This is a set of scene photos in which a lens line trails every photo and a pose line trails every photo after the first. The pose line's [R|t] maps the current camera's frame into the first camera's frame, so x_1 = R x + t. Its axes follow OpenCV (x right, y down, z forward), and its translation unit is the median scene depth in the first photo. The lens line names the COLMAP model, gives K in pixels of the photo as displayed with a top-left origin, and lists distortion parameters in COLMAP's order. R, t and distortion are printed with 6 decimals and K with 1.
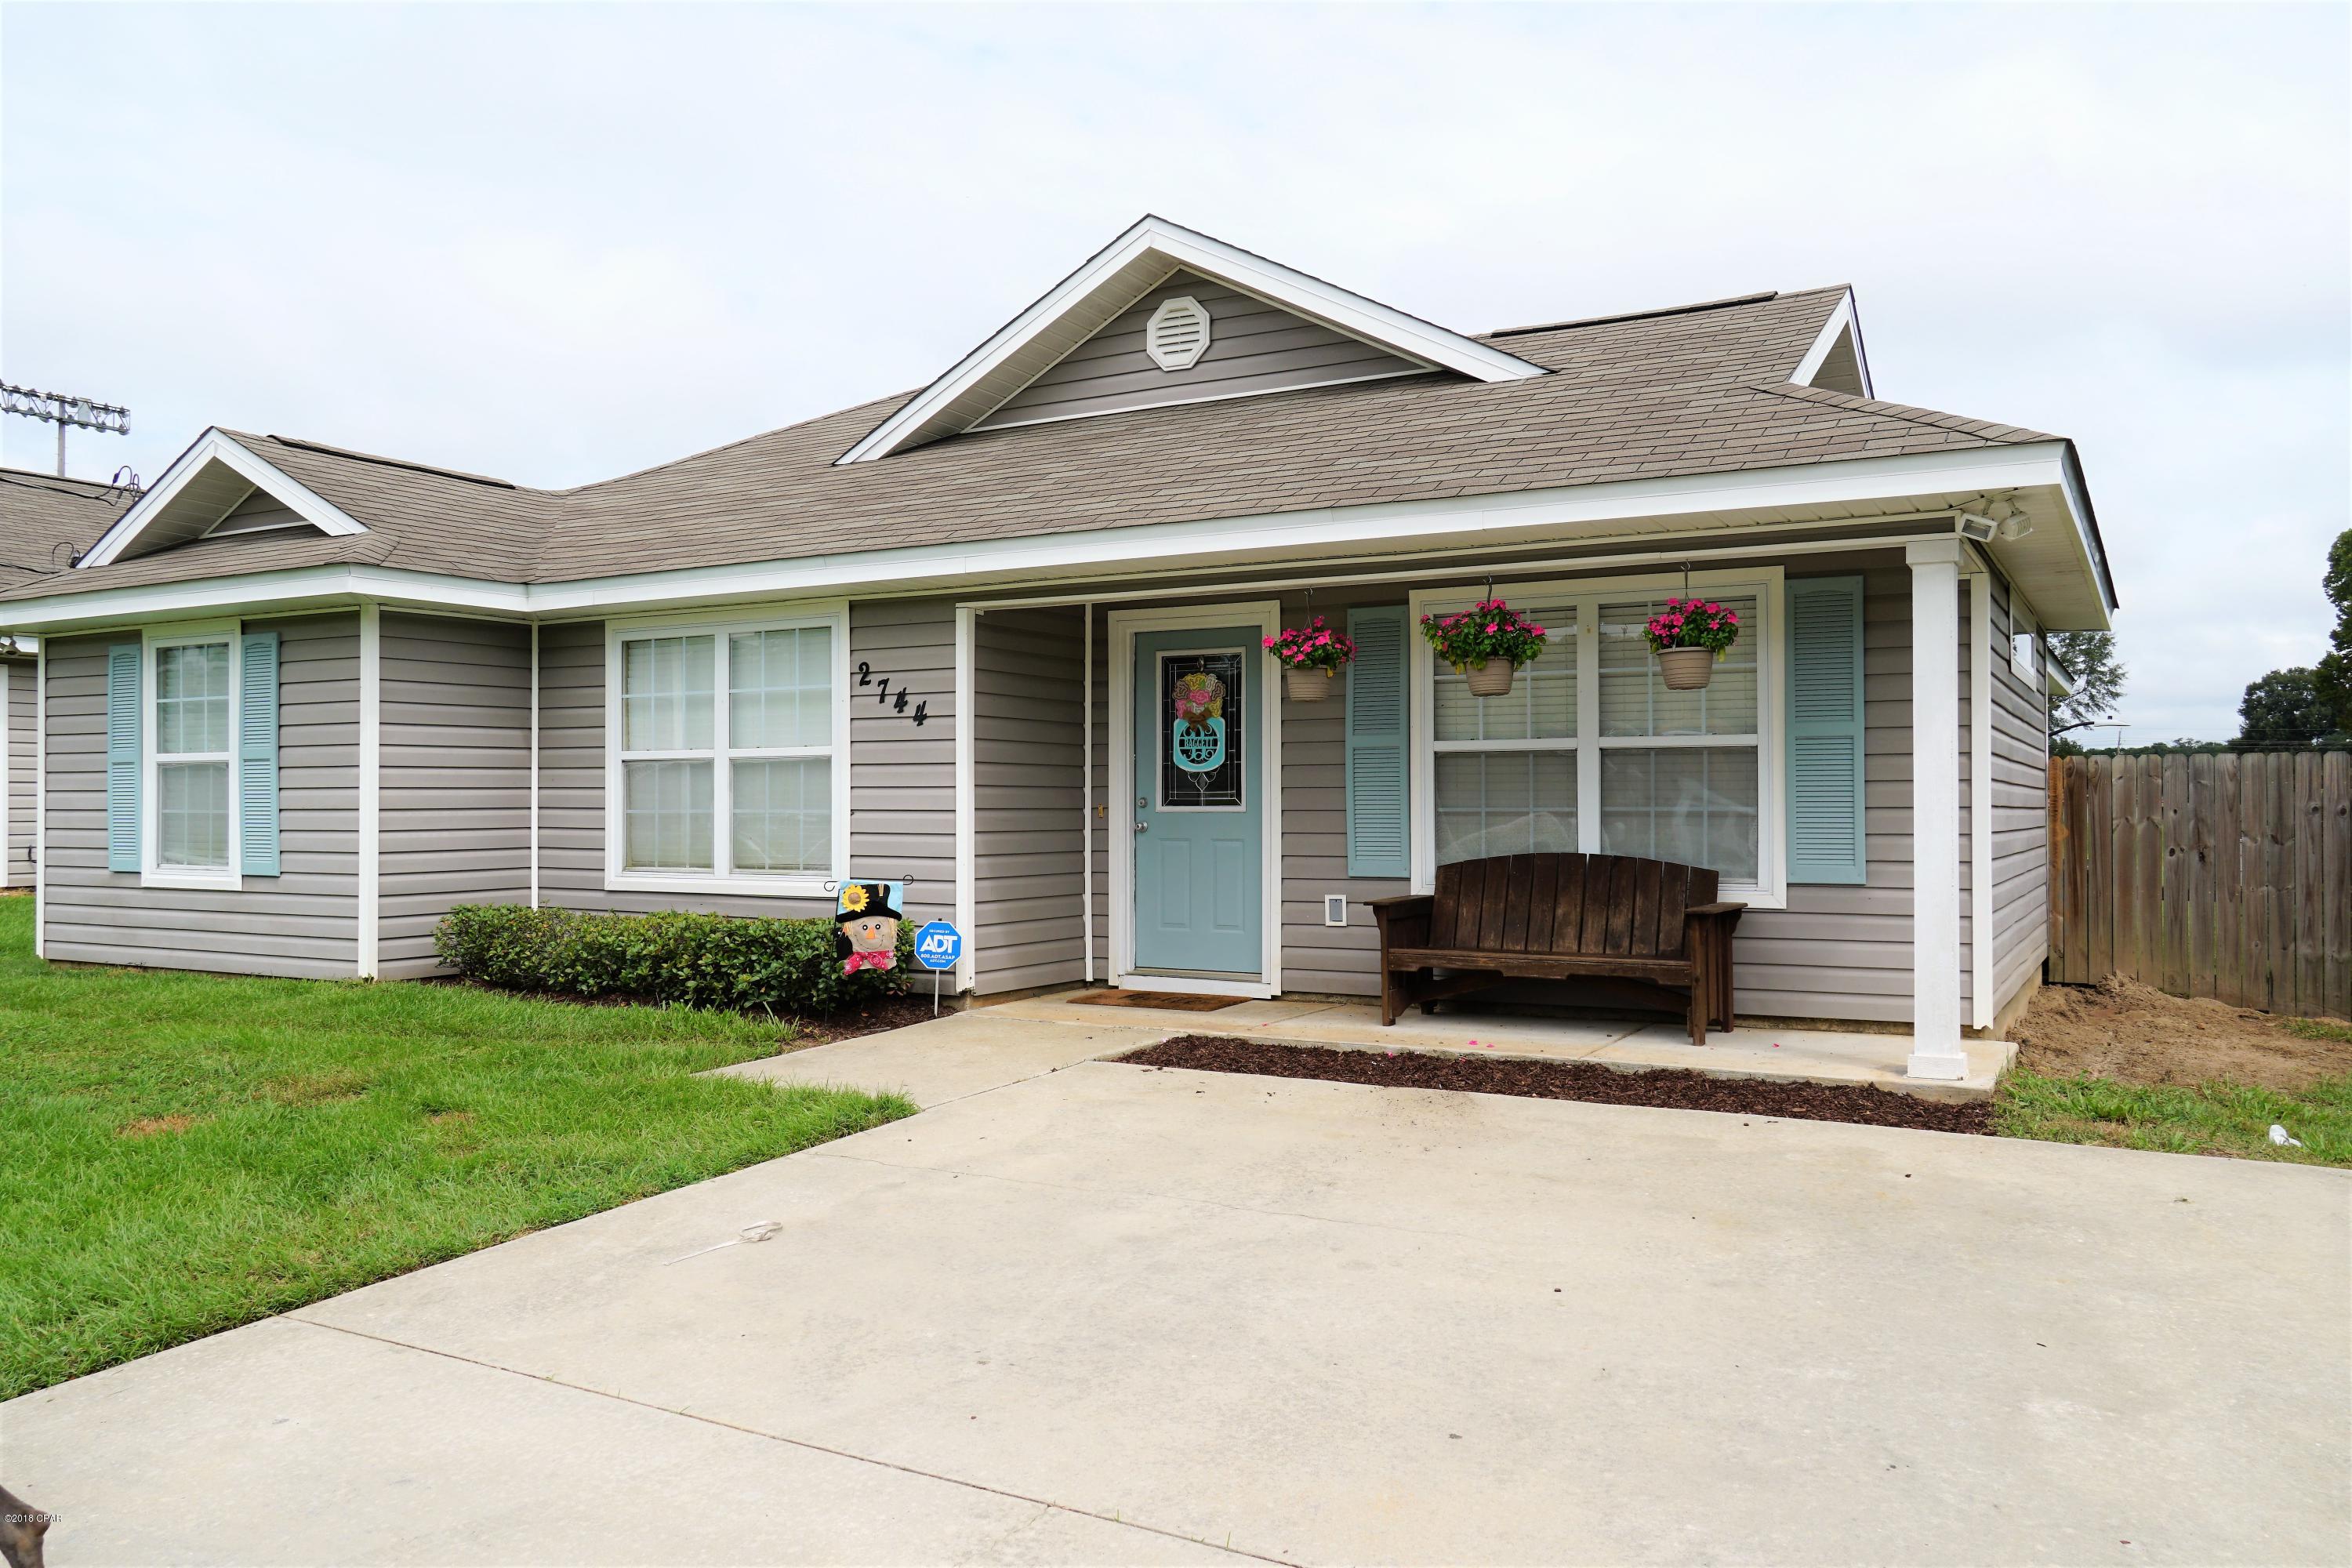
lens RADIAL K [[1760.9, 0, 1169.5], [0, 1760.9, 788.6], [0, 0, 1]] dist [-0.040712, 0.056527]
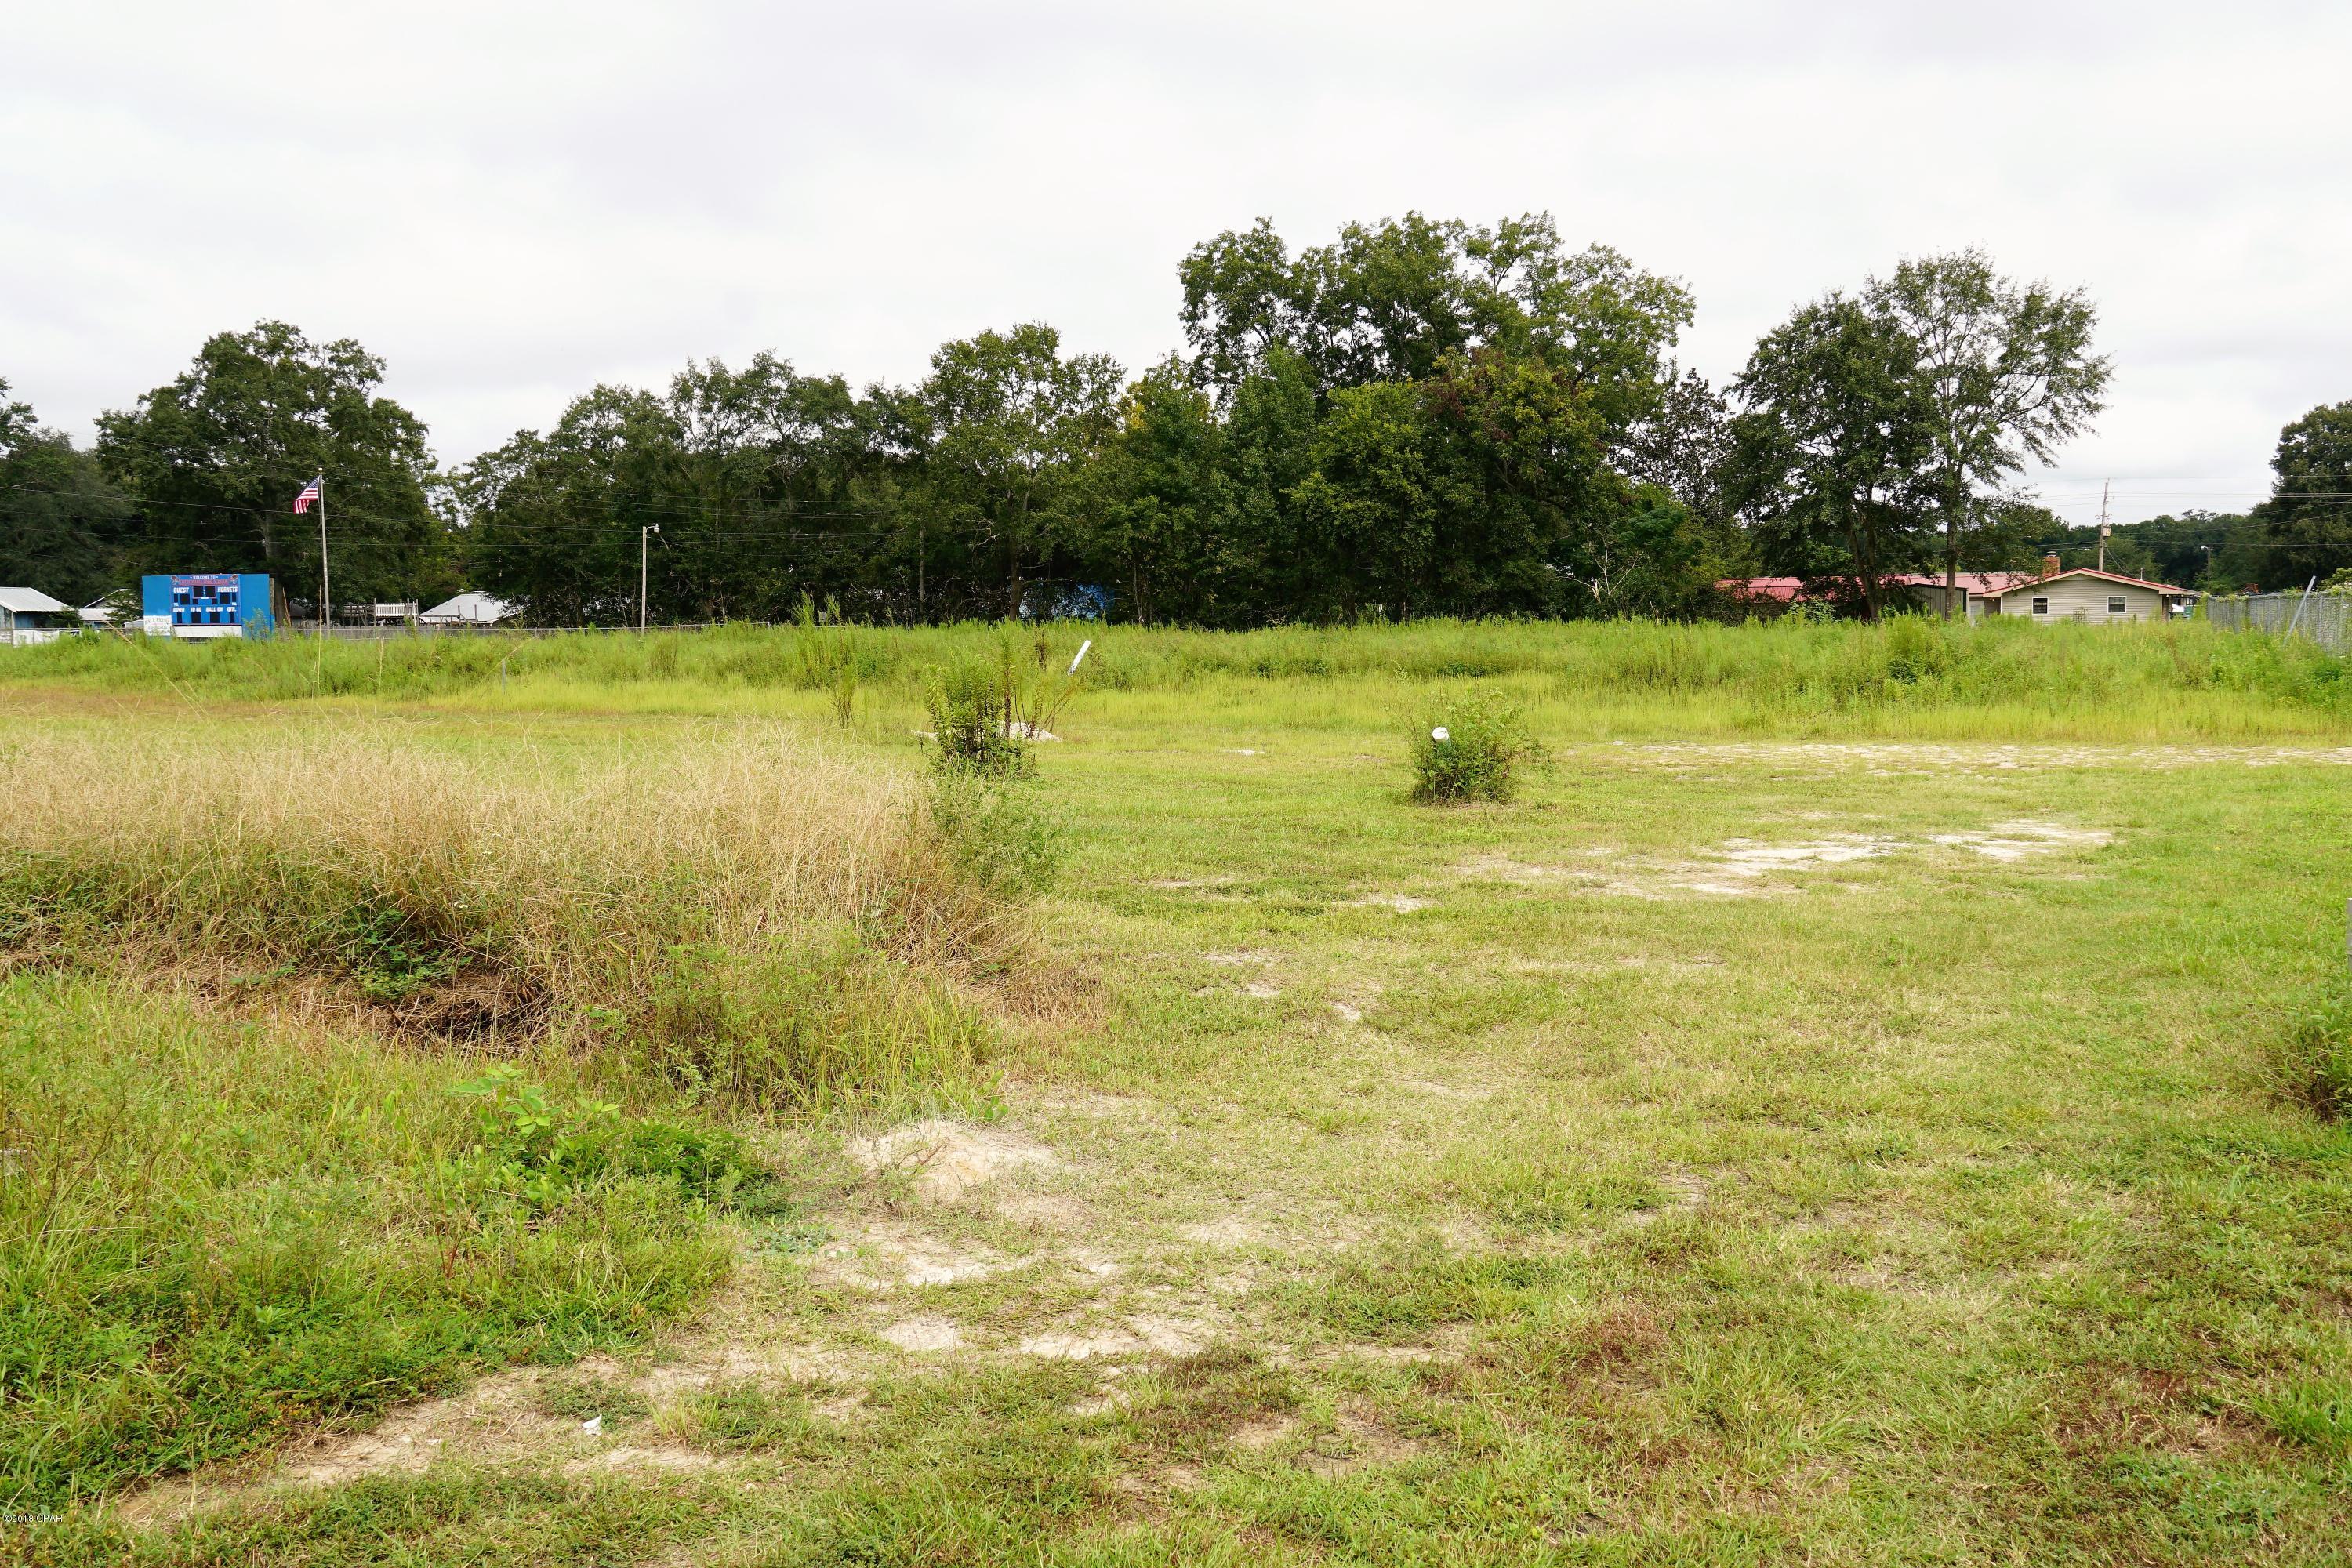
lens RADIAL K [[2185.9, 0, 1173.9], [0, 2185.9, 772.5], [0, 0, 1]] dist [0.010314, 0.005182]
pose [[0.995653, -0.019653, 0.091038, 1.926204], [0.012155, 0.996542, 0.082195, 0.068922], [-0.092339, -0.080731, 0.992450, 3.372786]]
